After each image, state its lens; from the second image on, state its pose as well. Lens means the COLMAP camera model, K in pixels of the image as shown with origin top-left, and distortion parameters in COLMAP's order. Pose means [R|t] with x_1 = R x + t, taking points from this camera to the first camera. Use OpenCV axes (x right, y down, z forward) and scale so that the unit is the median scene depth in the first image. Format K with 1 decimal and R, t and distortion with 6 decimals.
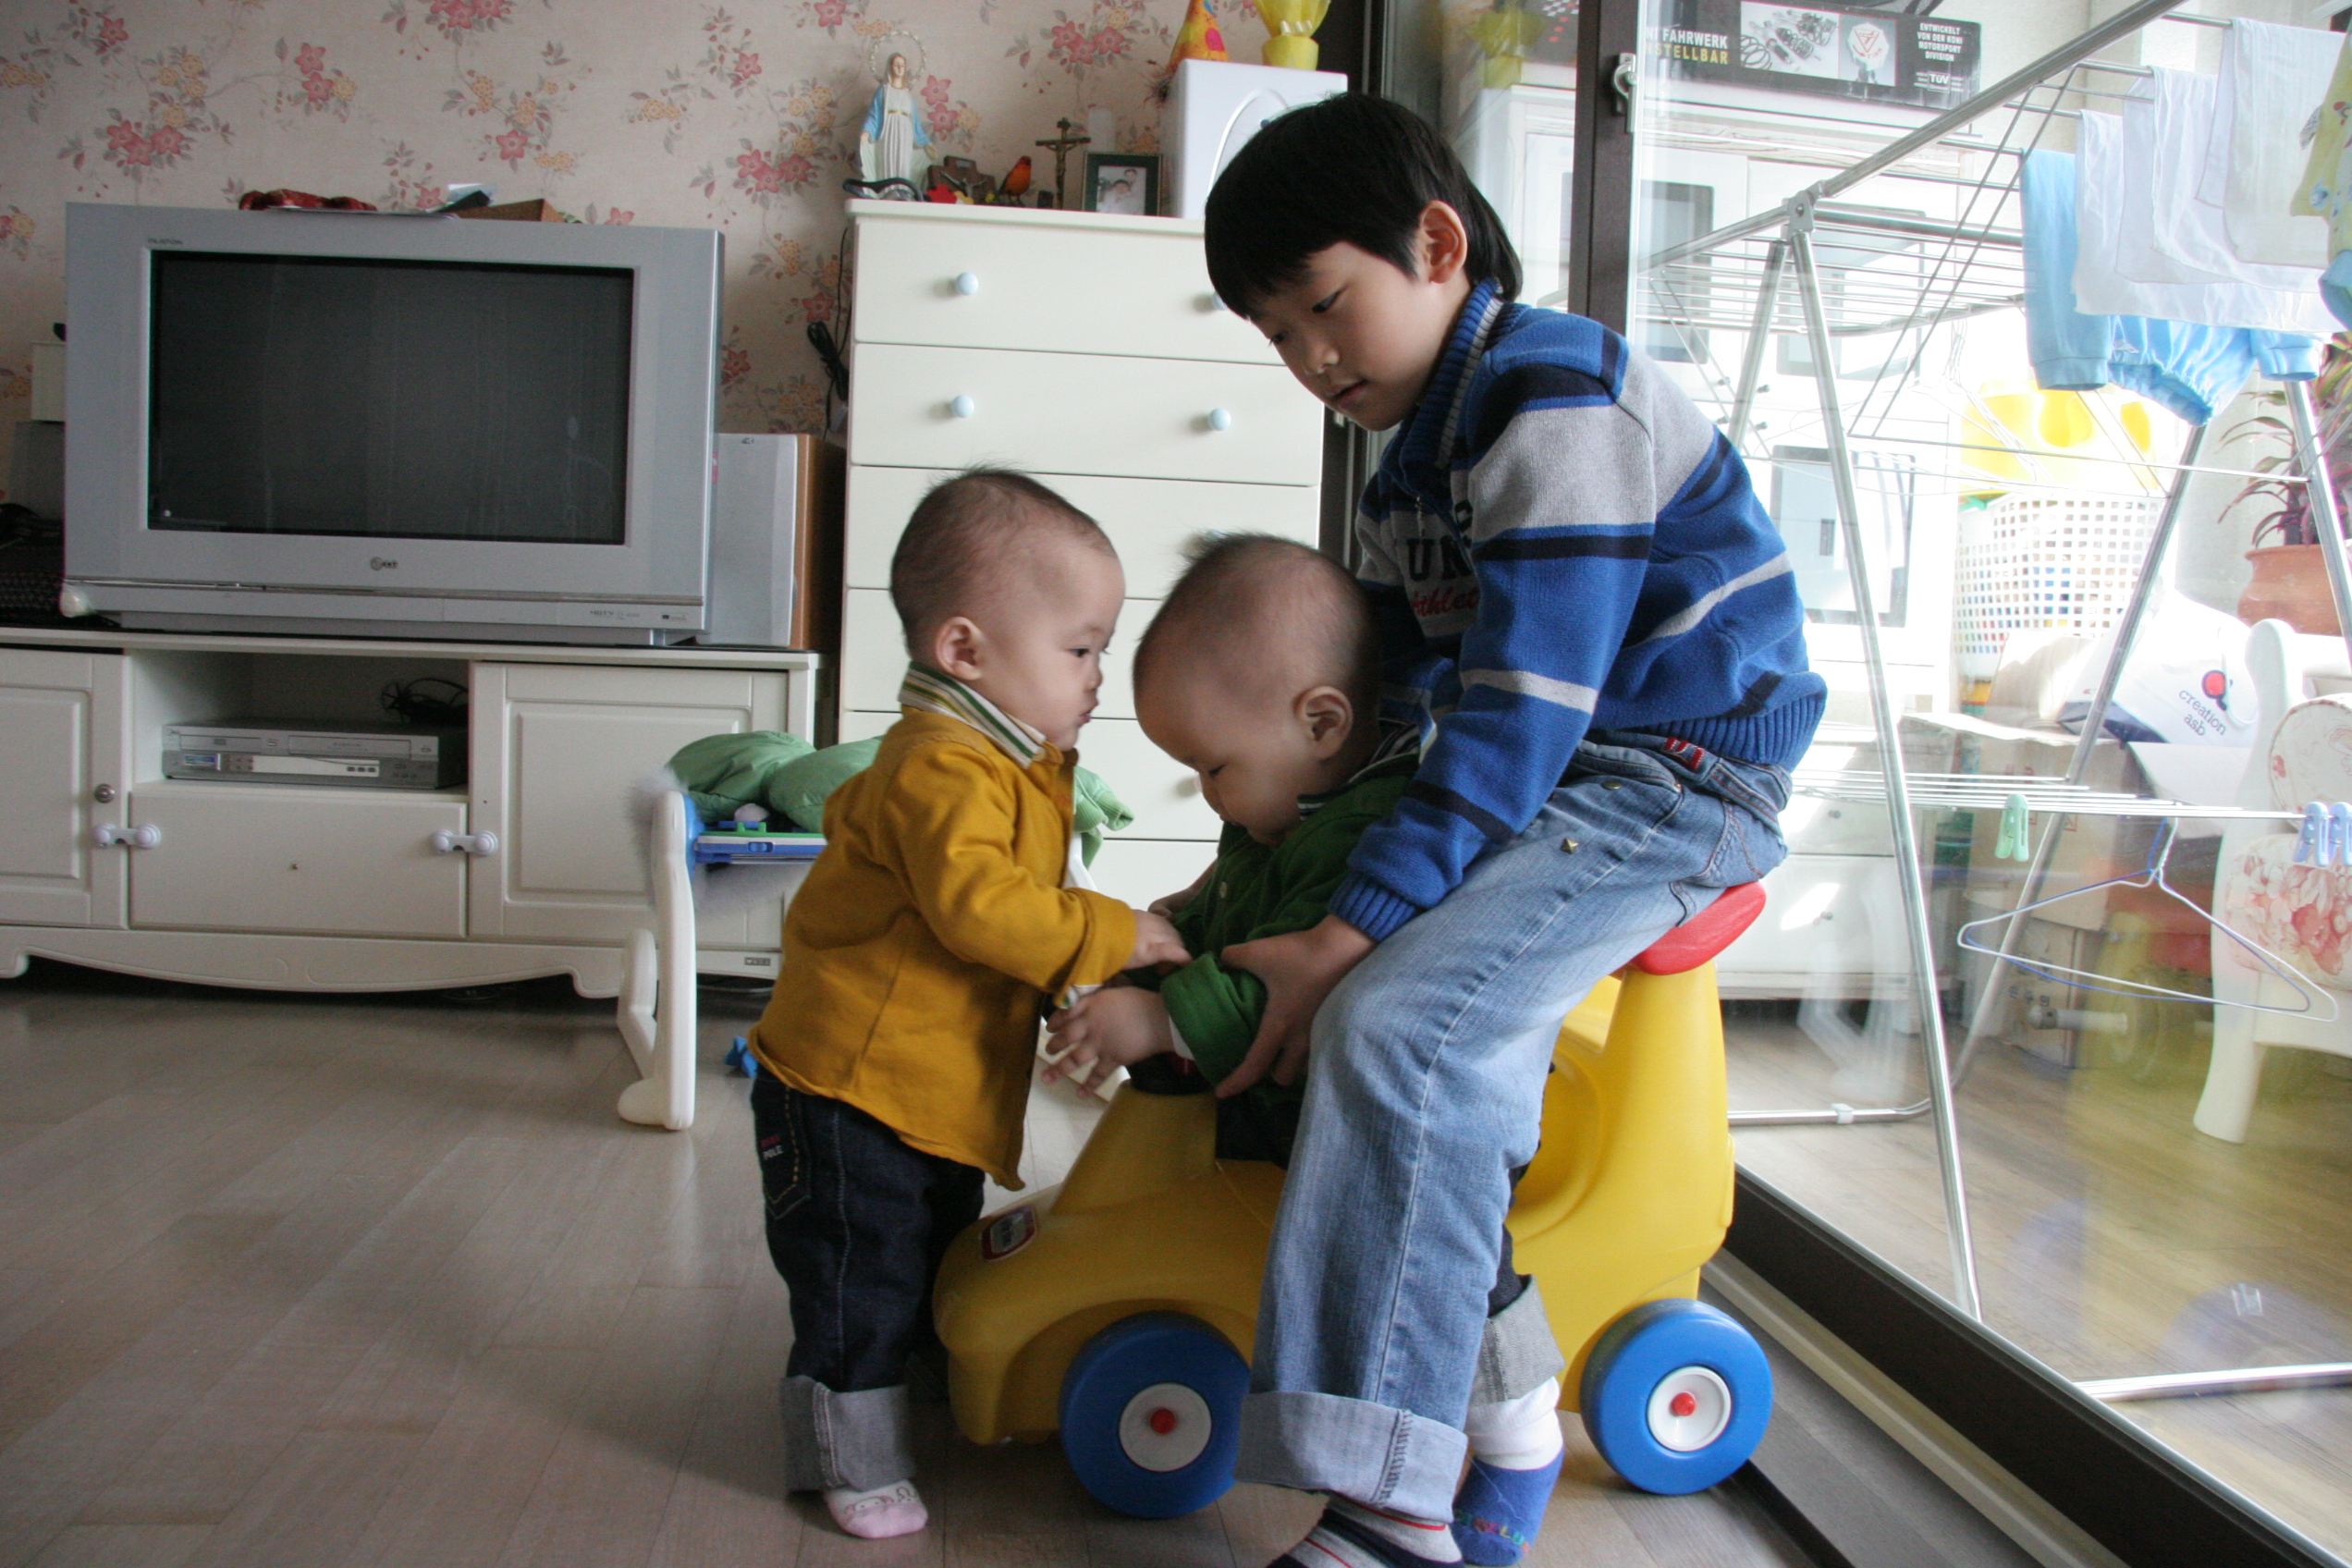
lens RADIAL K [[1846.1, 0, 1168.3], [0, 1846.1, 806.2], [0, 0, 1]] dist [-0.181152, 0.138809]
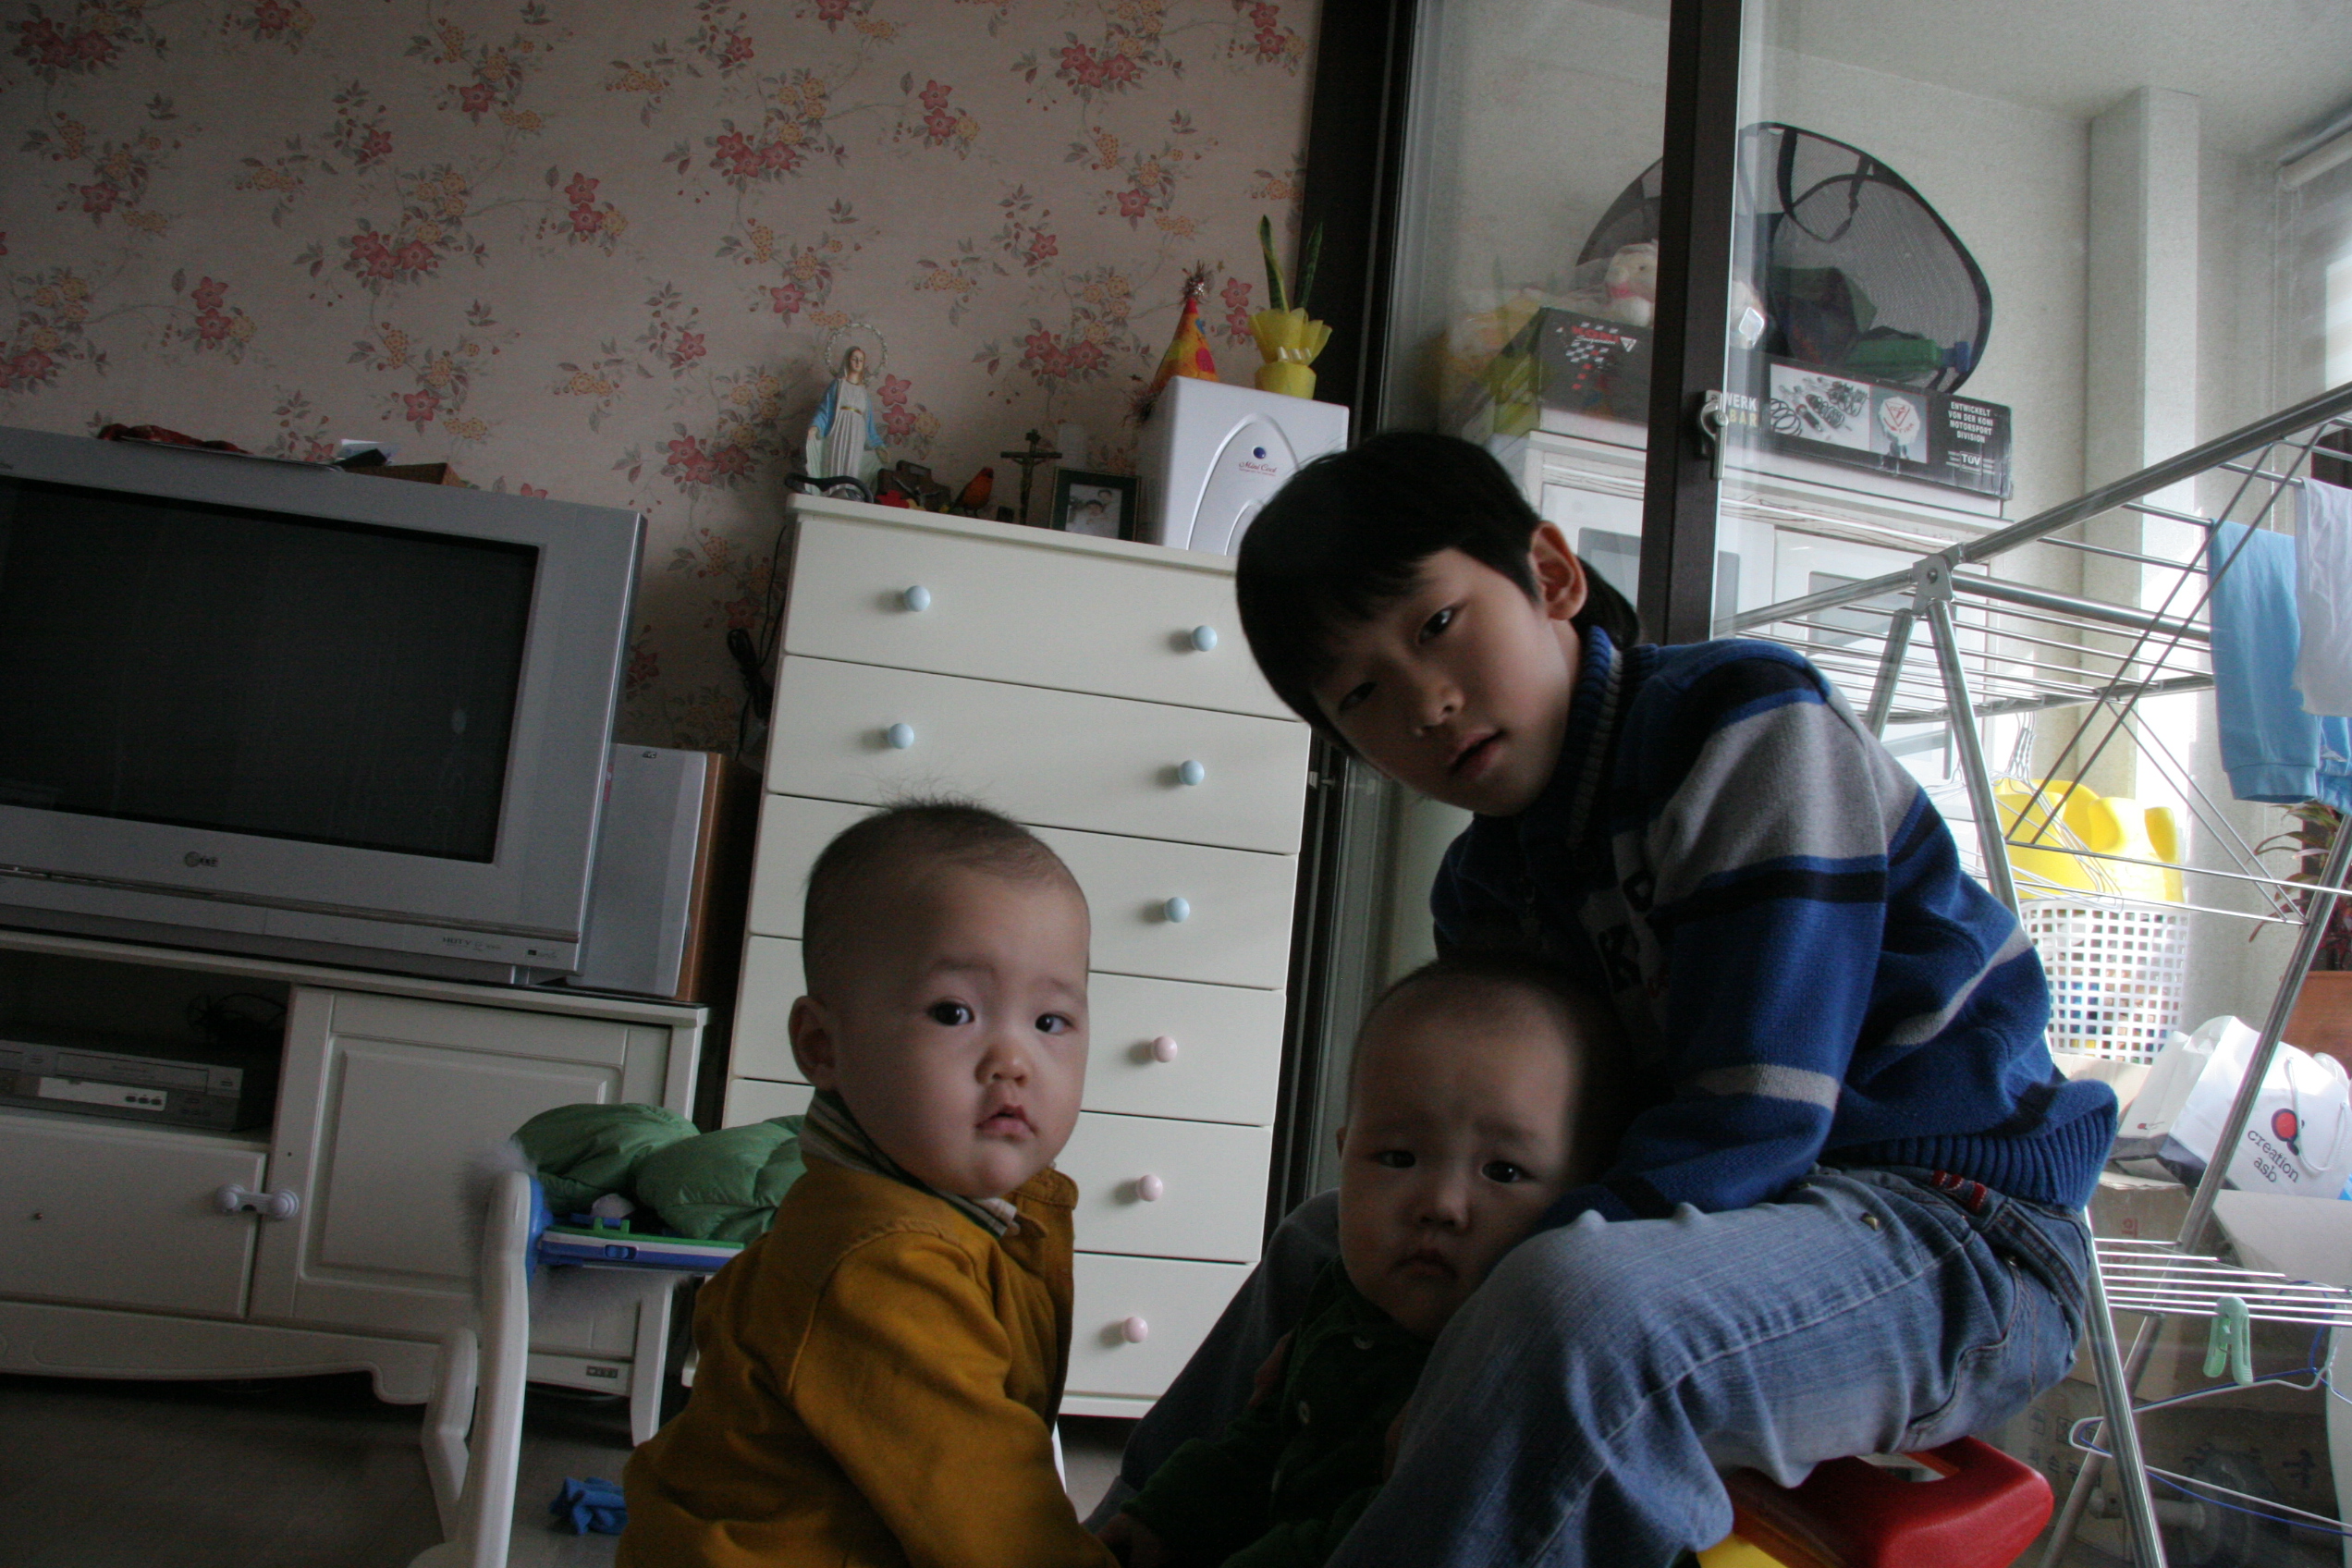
lens RADIAL K [[1846.1, 0, 1190.8], [0, 1846.1, 790.7], [0, 0, 1]] dist [-0.181152, 0.138809]
pose [[0.994916, 0.070847, 0.071580, -0.035053], [-0.055648, 0.979105, -0.195595, -0.028679], [-0.083942, 0.190617, 0.978069, 0.132151]]
